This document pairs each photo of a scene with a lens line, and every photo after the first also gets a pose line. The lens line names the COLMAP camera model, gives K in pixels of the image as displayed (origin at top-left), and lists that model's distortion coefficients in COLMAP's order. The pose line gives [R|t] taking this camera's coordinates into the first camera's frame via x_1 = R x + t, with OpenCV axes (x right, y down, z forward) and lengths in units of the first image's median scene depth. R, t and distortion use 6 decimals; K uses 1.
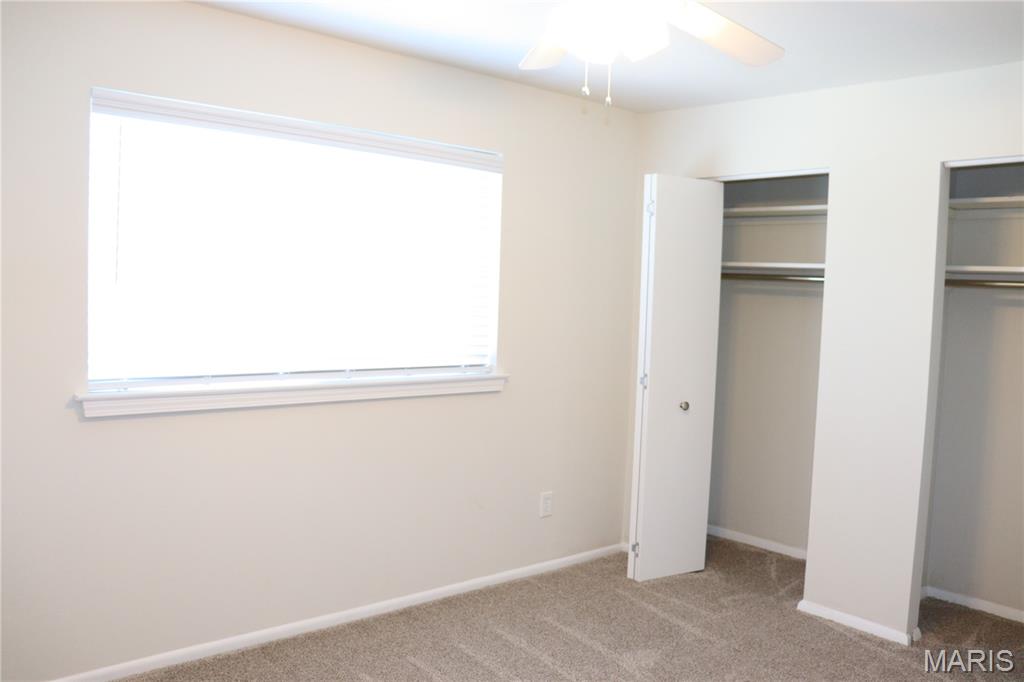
lens RADIAL K [[847.3, 0, 512.0], [0, 847.3, 341.0], [0, 0, 1]] dist [-0.171894, 0.150731]
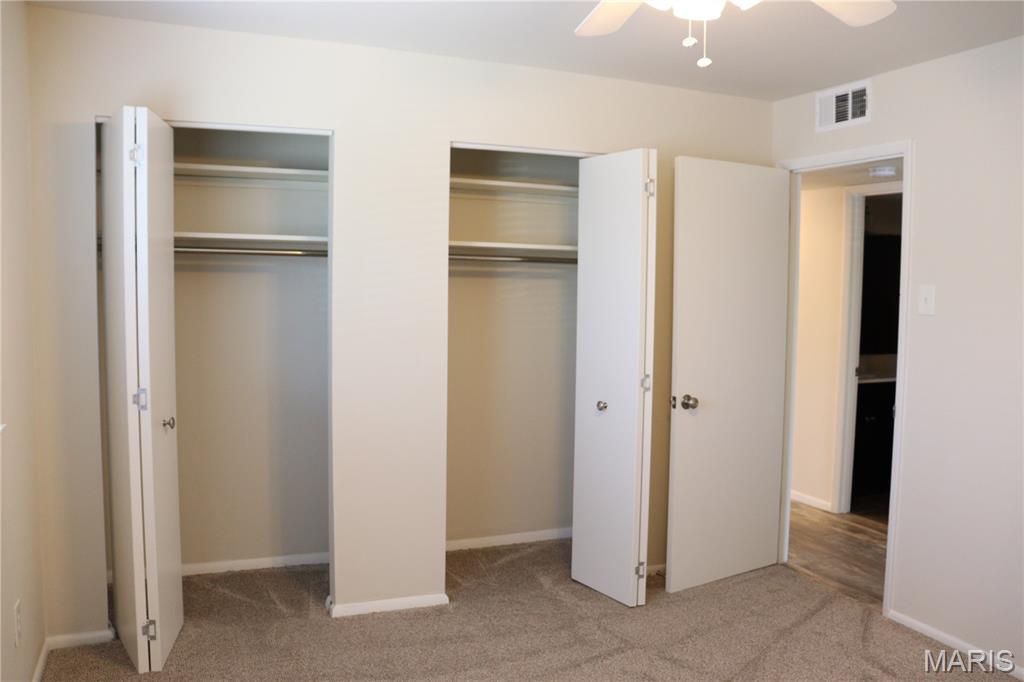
lens RADIAL K [[847.3, 0, 512.0], [0, 847.3, 341.0], [0, 0, 1]] dist [-0.171894, 0.150731]
pose [[0.312719, -0.101352, 0.944423, -0.444542], [0.052814, 0.994608, 0.089249, -0.052334], [-0.948376, 0.021969, 0.316385, 0.533392]]
